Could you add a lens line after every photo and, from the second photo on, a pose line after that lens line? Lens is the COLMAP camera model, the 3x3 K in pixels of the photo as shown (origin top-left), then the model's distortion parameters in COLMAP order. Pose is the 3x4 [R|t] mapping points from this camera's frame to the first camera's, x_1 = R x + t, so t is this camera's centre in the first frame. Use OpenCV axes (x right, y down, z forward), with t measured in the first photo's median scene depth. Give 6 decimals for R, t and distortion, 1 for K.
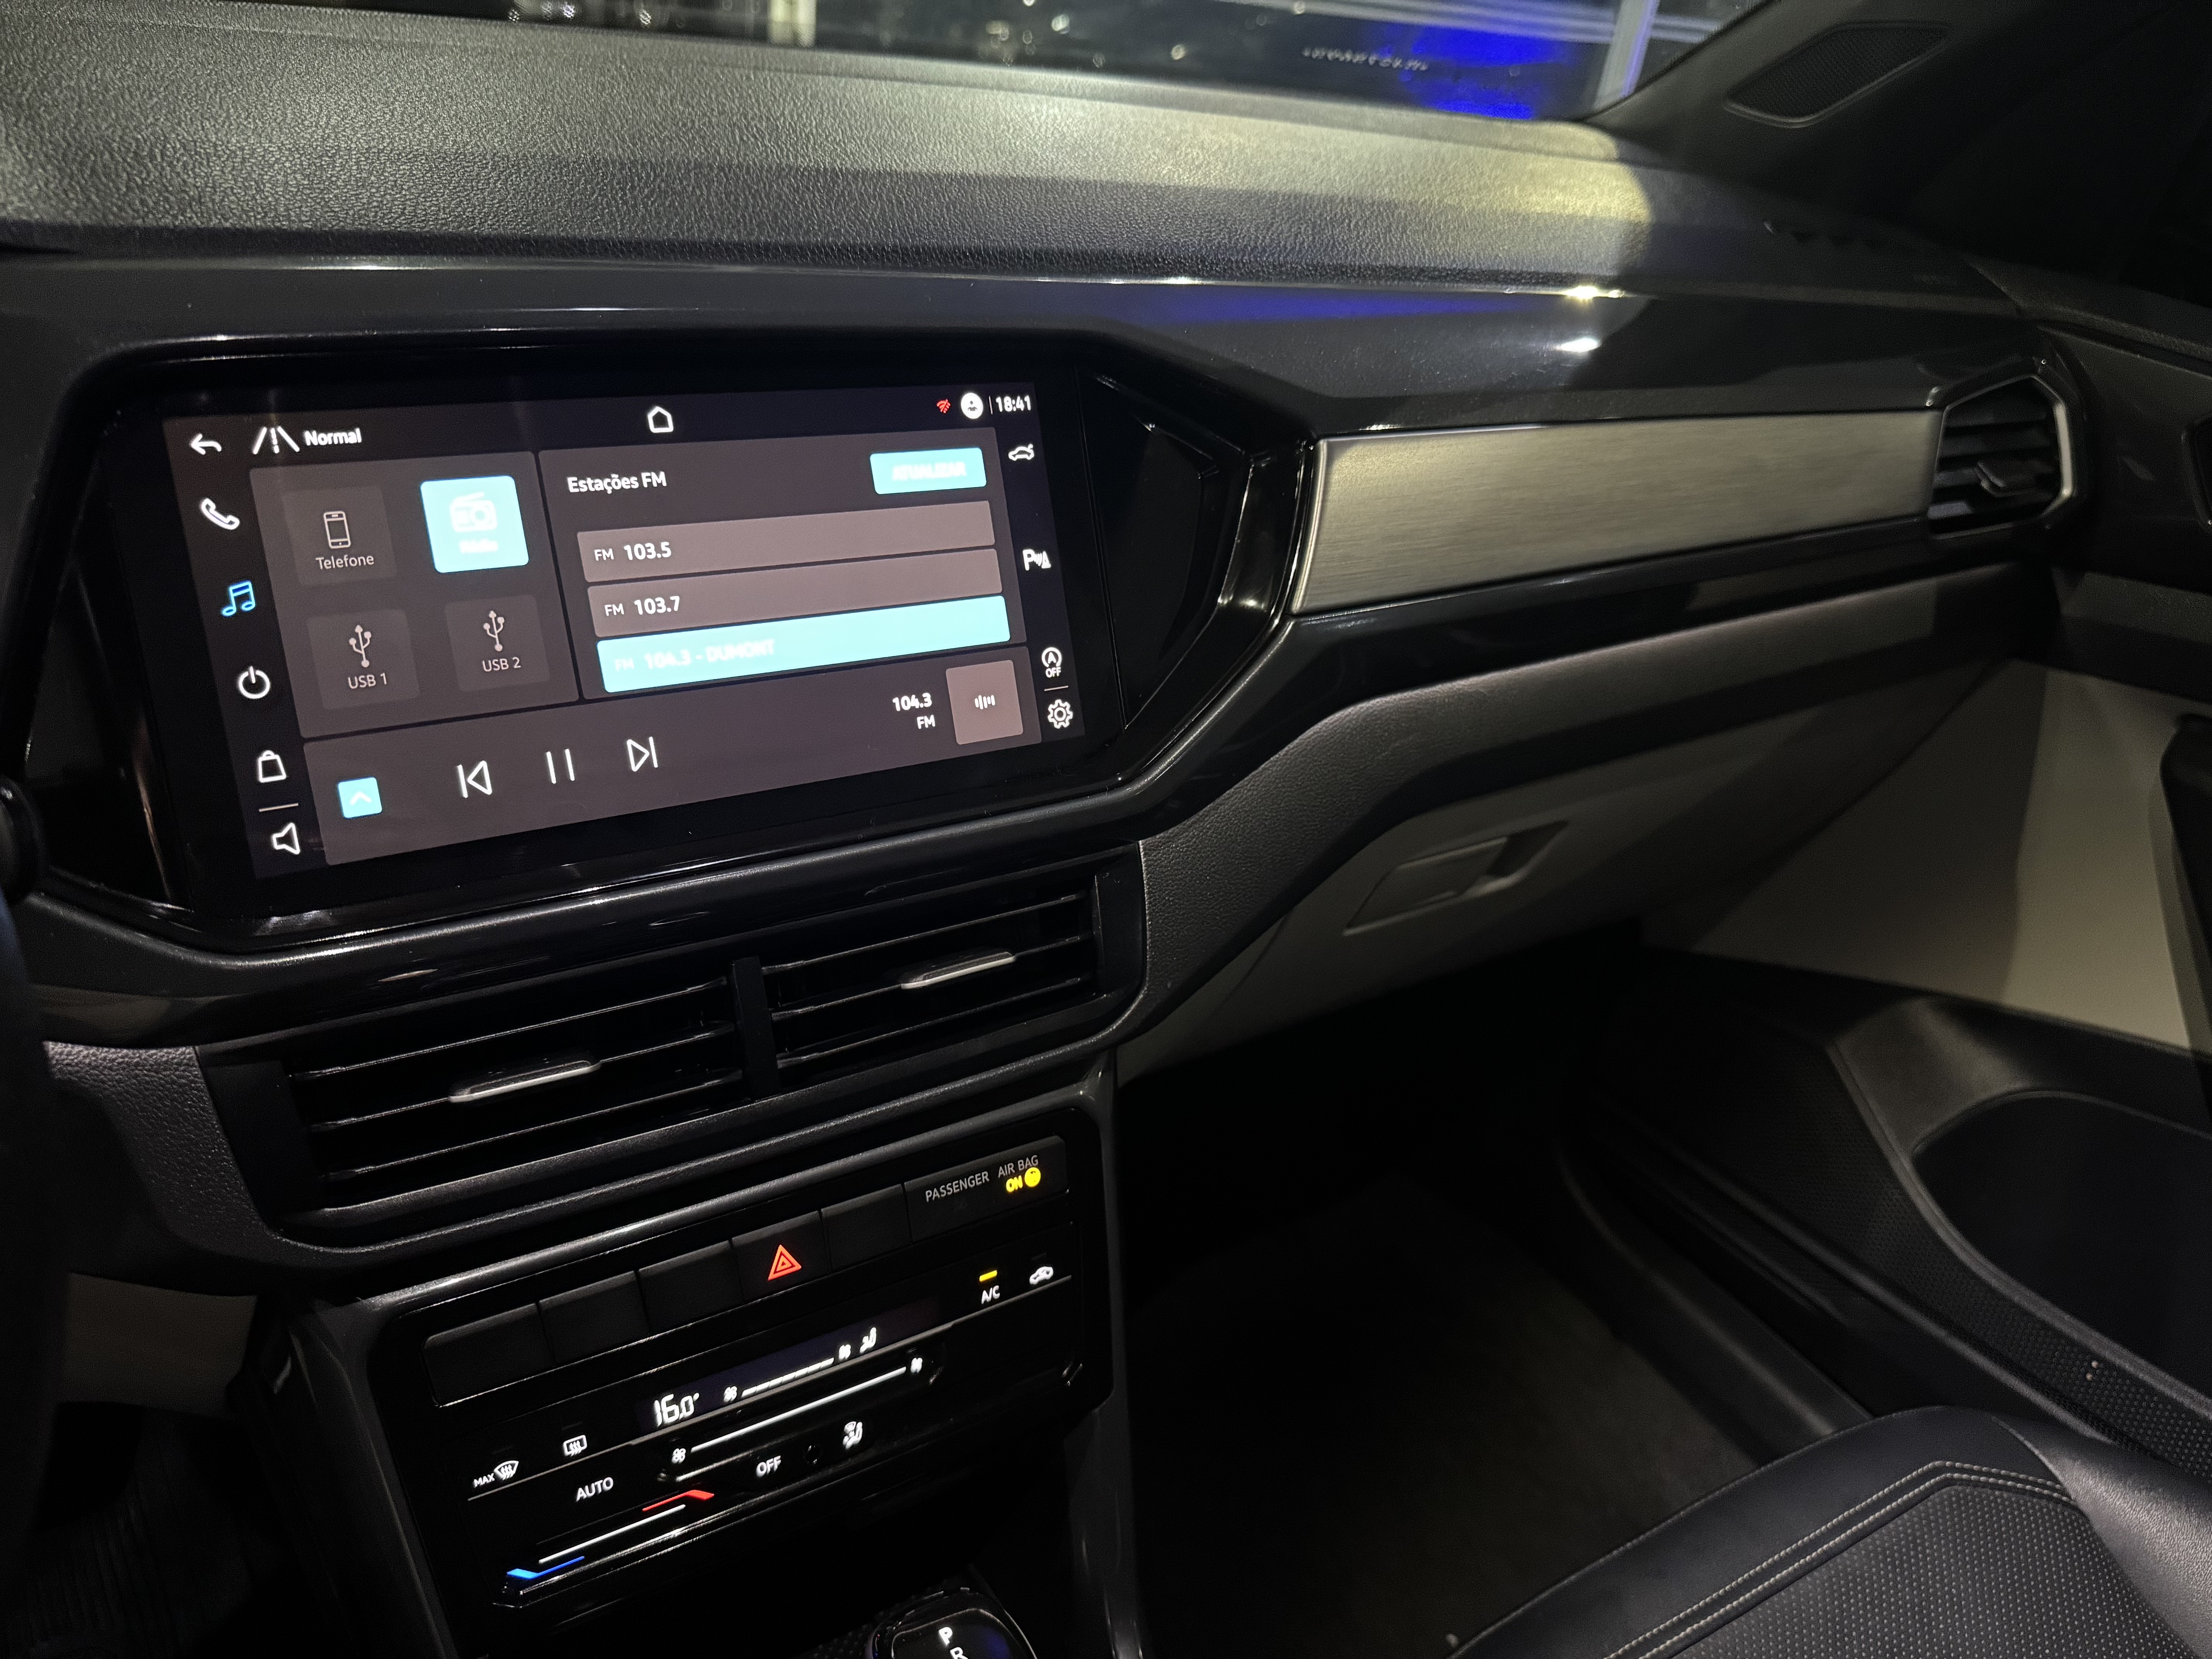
lens RADIAL K [[1563.2, 0, 1106.0], [0, 1563.2, 829.5], [0, 0, 1]] dist [0.021624, -0.056212]
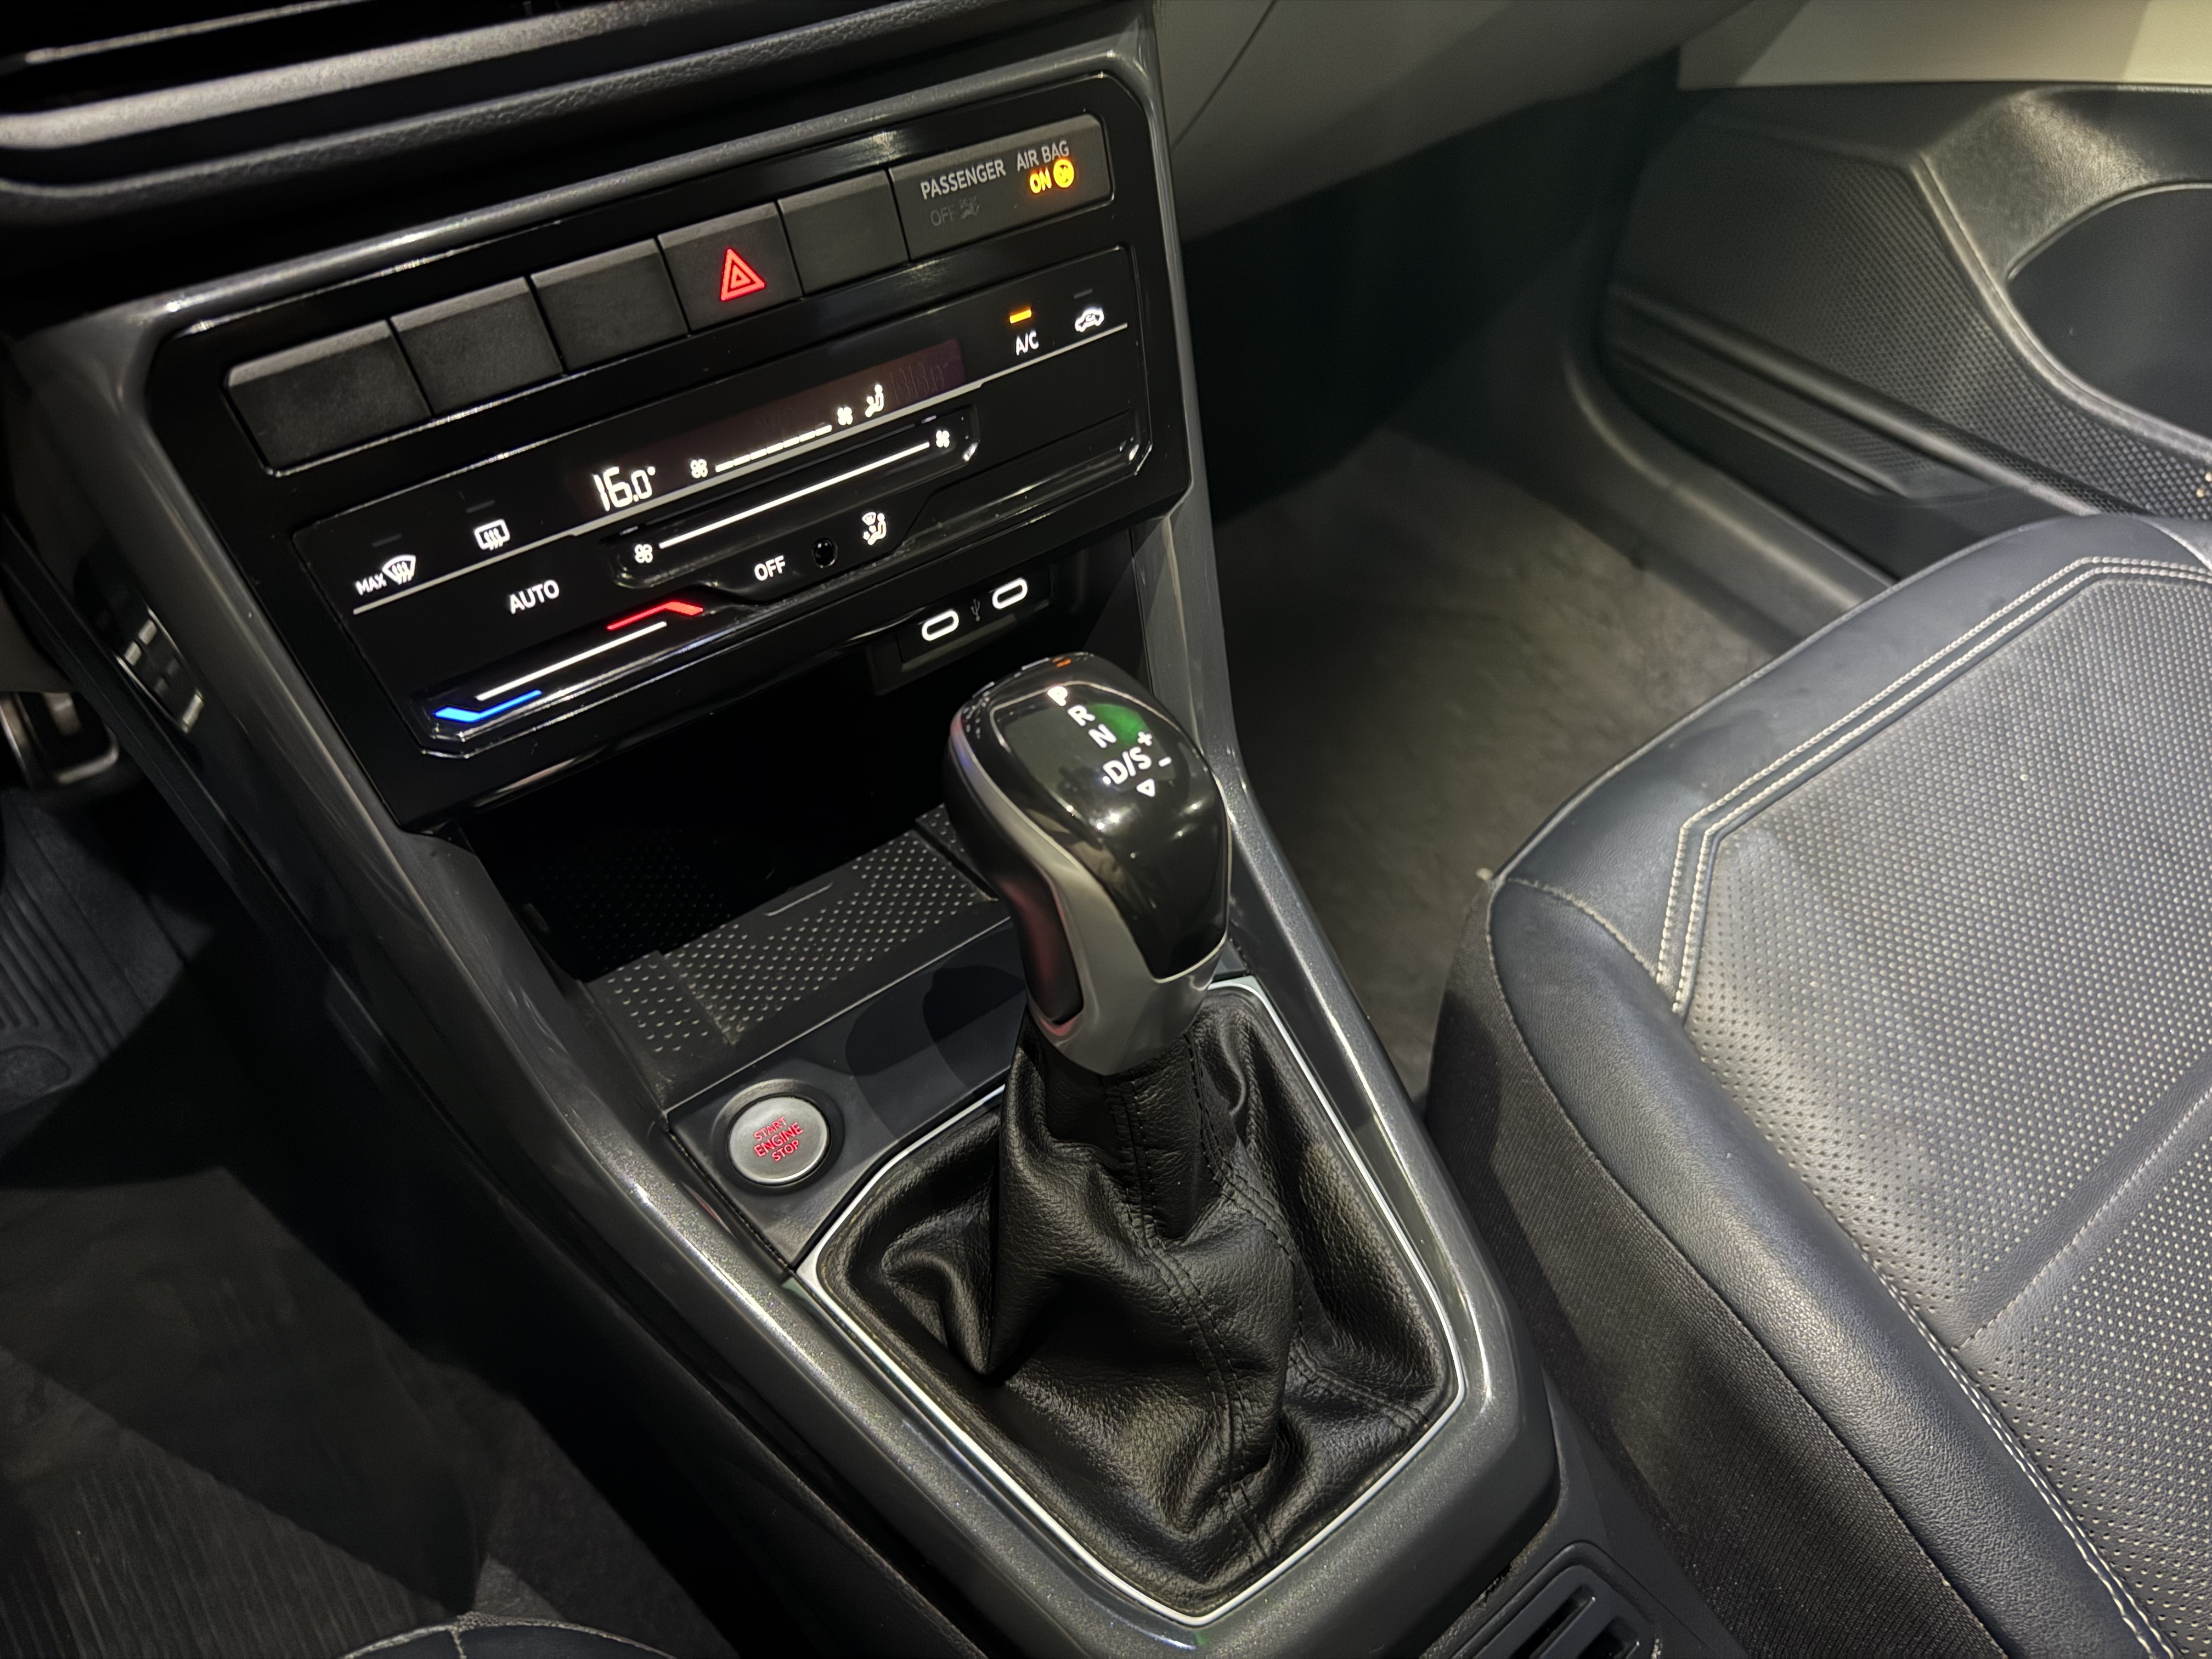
lens RADIAL K [[1563.2, 0, 1106.0], [0, 1563.2, 829.5], [0, 0, 1]] dist [0.021624, -0.056212]
pose [[0.991473, -0.123687, 0.041025, -0.101217], [0.101978, 0.932435, 0.346649, 0.275262], [-0.081129, -0.339510, 0.937097, 0.248741]]
